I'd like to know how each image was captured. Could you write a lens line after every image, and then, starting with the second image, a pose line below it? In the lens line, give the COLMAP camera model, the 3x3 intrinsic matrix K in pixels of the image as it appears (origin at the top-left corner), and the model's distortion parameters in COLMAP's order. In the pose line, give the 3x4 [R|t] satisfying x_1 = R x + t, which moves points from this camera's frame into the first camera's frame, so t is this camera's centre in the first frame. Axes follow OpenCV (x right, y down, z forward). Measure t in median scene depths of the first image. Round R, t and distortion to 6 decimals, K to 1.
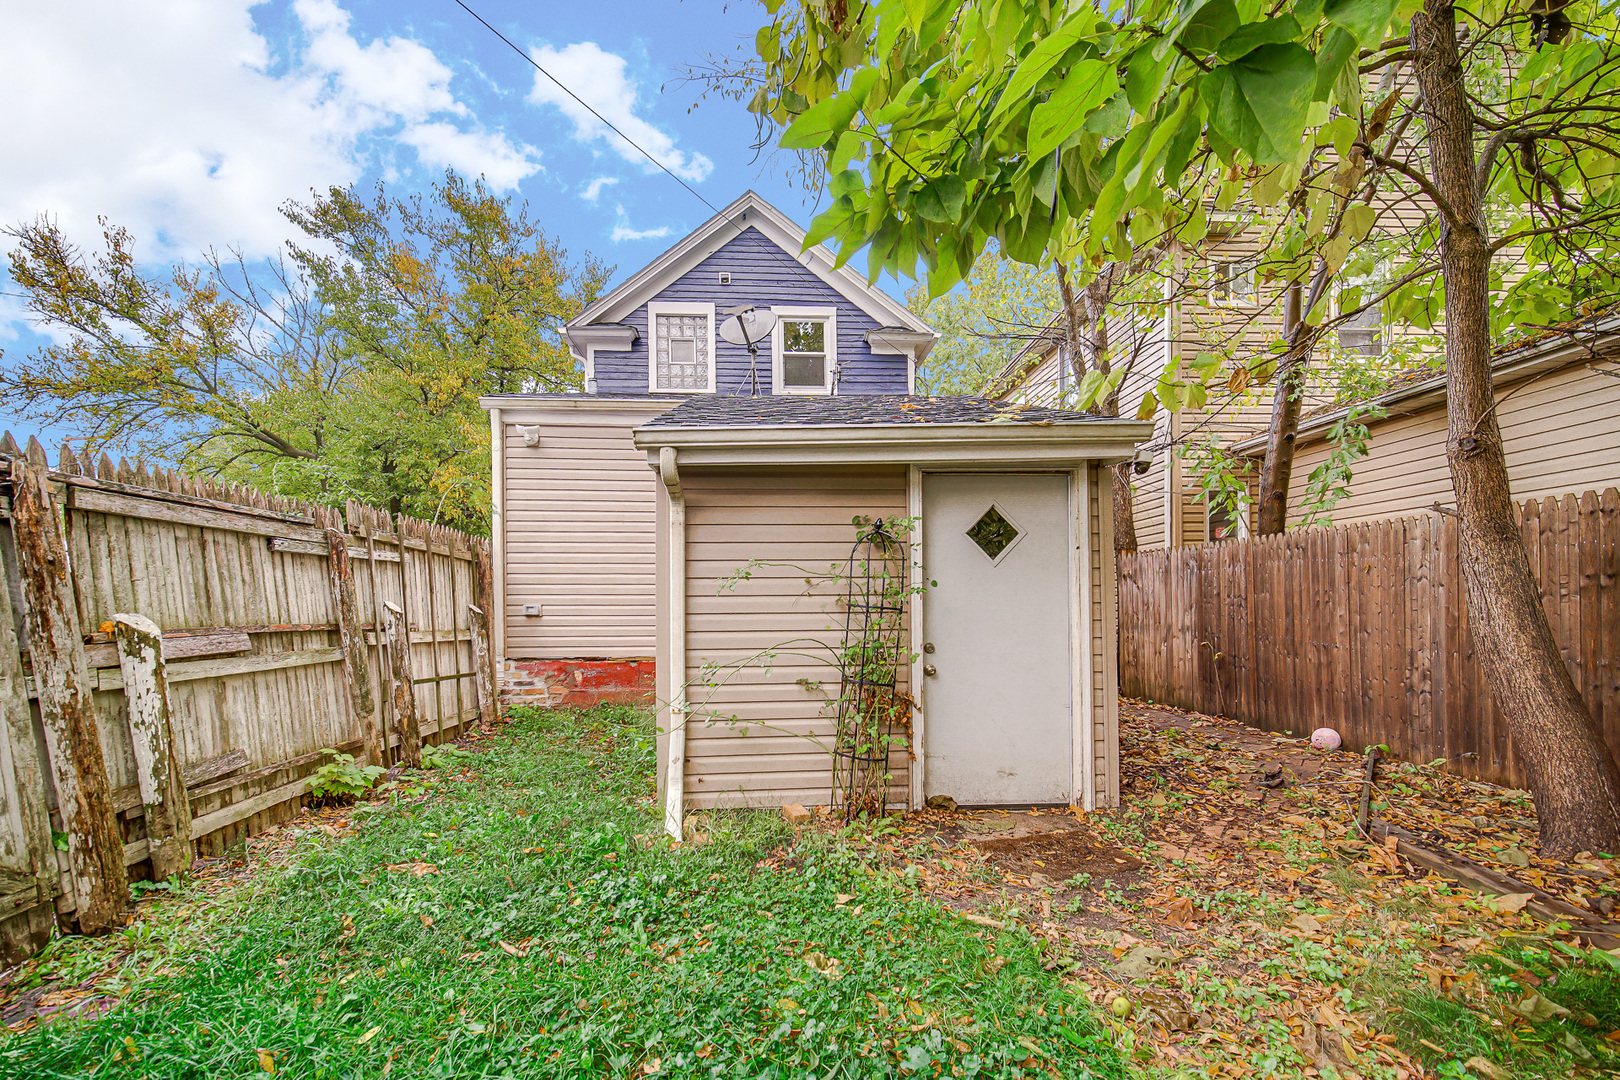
lens RADIAL K [[740.2, 0, 813.0], [0, 740.2, 594.0], [0, 0, 1]] dist [0.002821, 0.000538]
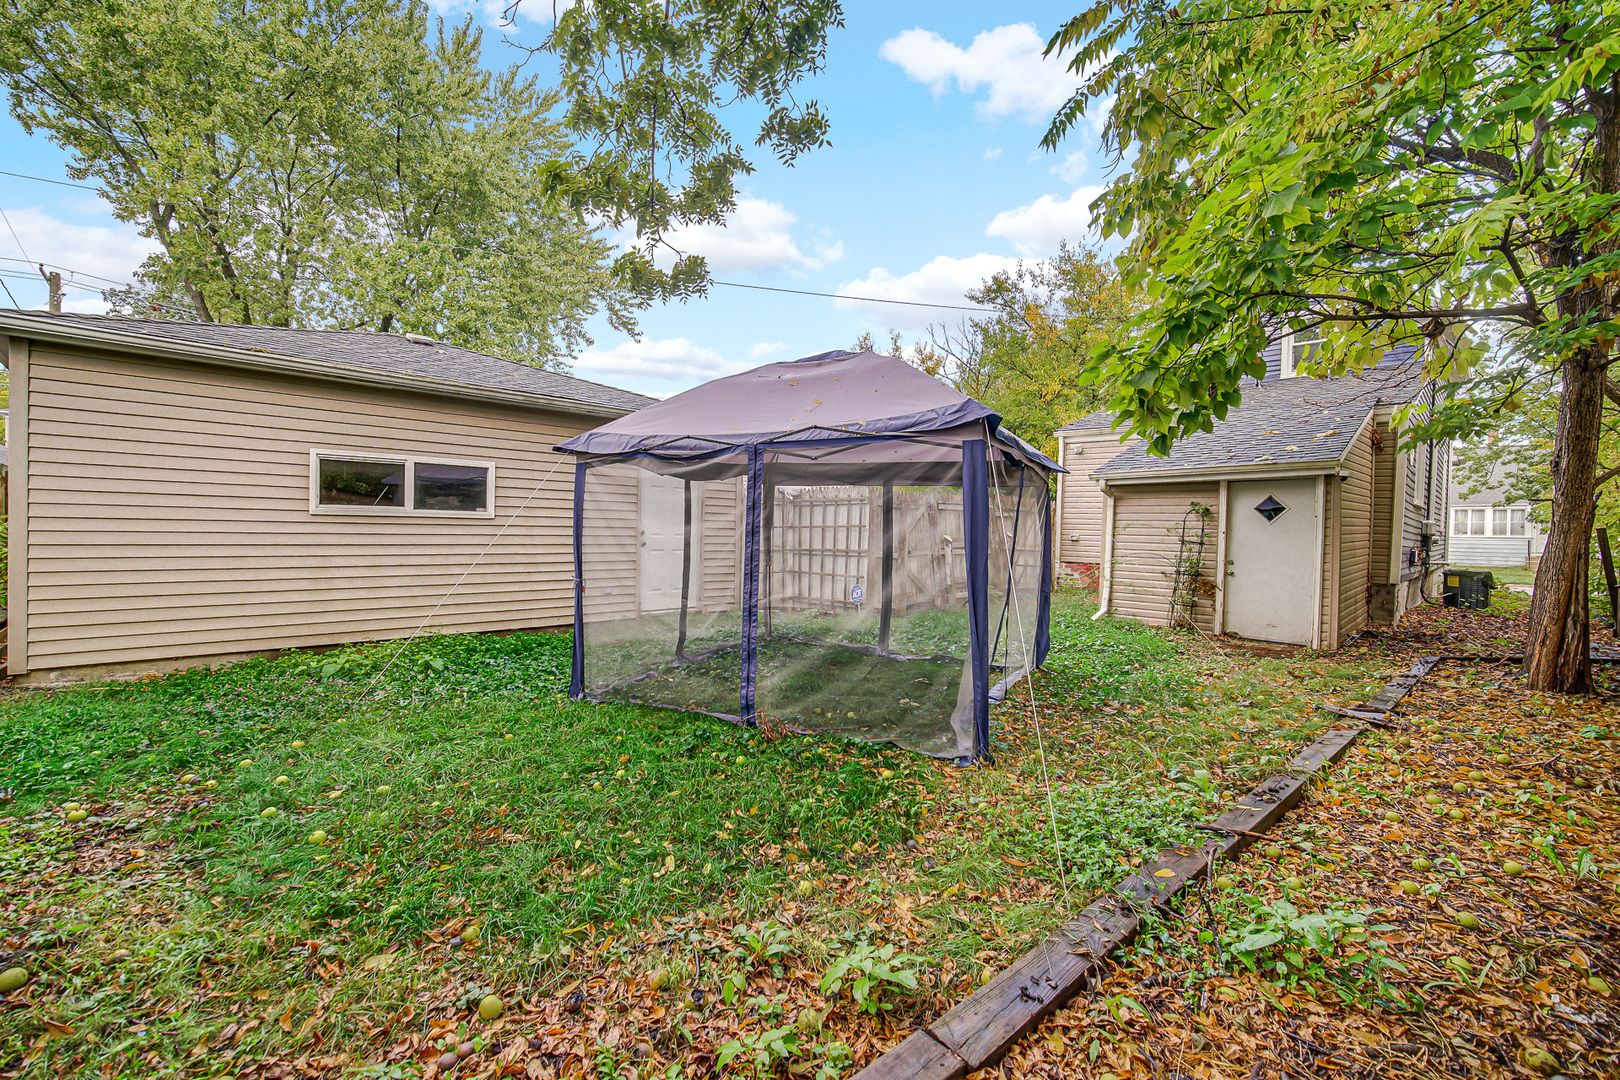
lens RADIAL K [[694.7, 0, 804.1], [0, 694.7, 569.7], [0, 0, 1]] dist [0.000485, 0.000005]
pose [[0.684151, 0.073370, -0.725641, 0.772005], [-0.021399, 0.996518, 0.080583, -0.043062], [0.729026, -0.039603, 0.683339, -1.281227]]
